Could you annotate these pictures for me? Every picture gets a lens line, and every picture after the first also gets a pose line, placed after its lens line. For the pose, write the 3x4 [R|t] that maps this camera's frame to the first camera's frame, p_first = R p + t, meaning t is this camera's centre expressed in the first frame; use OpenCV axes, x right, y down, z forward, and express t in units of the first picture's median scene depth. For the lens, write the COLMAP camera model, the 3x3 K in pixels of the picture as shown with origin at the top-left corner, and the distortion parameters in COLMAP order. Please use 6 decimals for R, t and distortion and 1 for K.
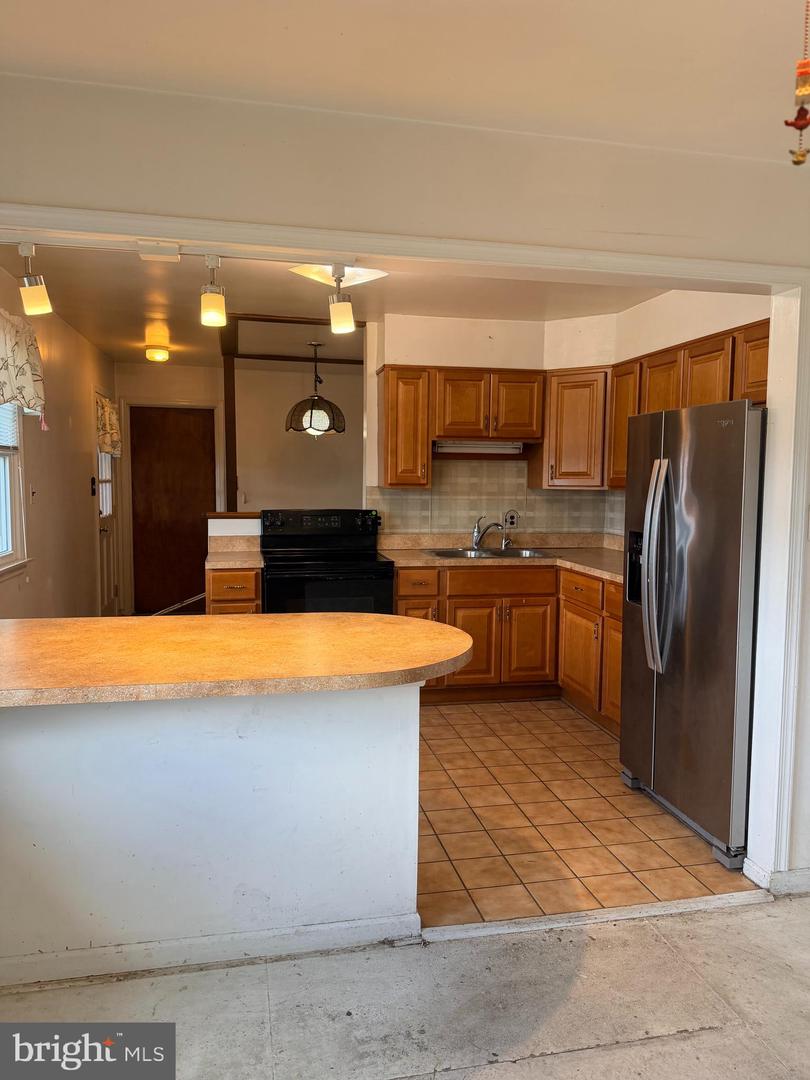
lens RADIAL K [[761.1, 0, 404.6], [0, 761.1, 539.0], [0, 0, 1]] dist [0.002362, -0.001032]
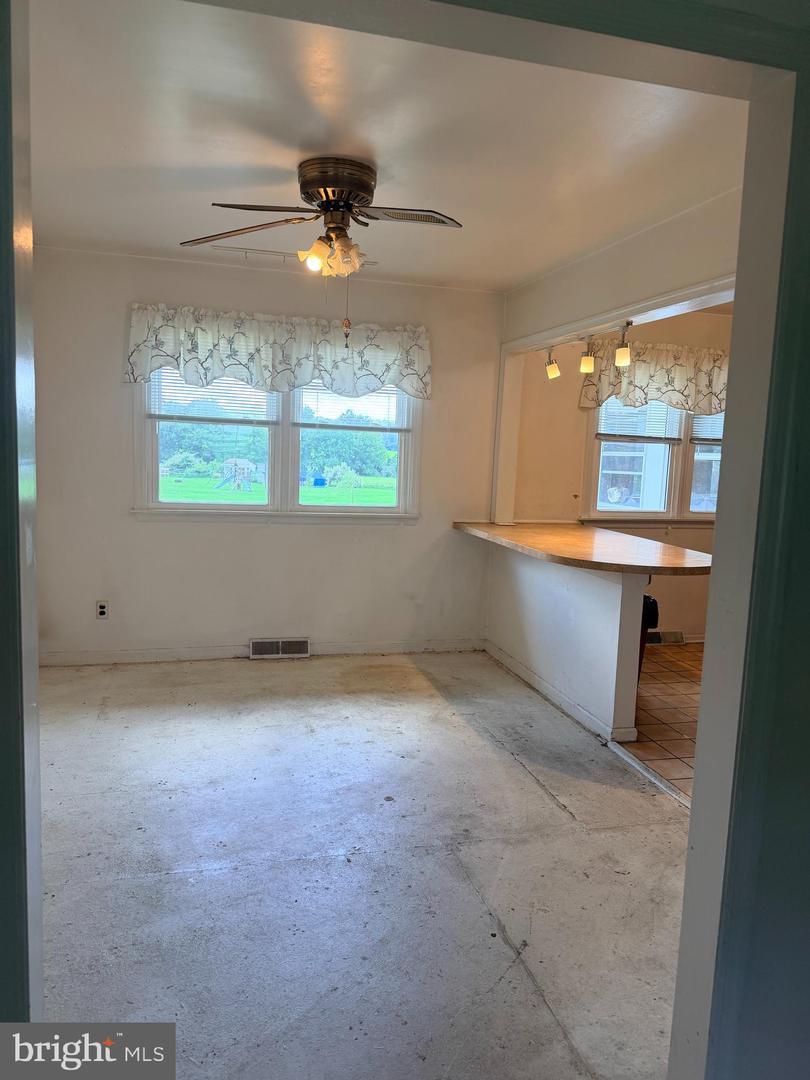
lens RADIAL K [[761.1, 0, 404.1], [0, 761.1, 539.6], [0, 0, 1]] dist [0.002362, -0.001032]
pose [[0.040127, 0.106328, -0.993521, 1.651508], [-0.116327, 0.988058, 0.101045, -0.004760], [0.992400, 0.111519, 0.052016, 0.484817]]
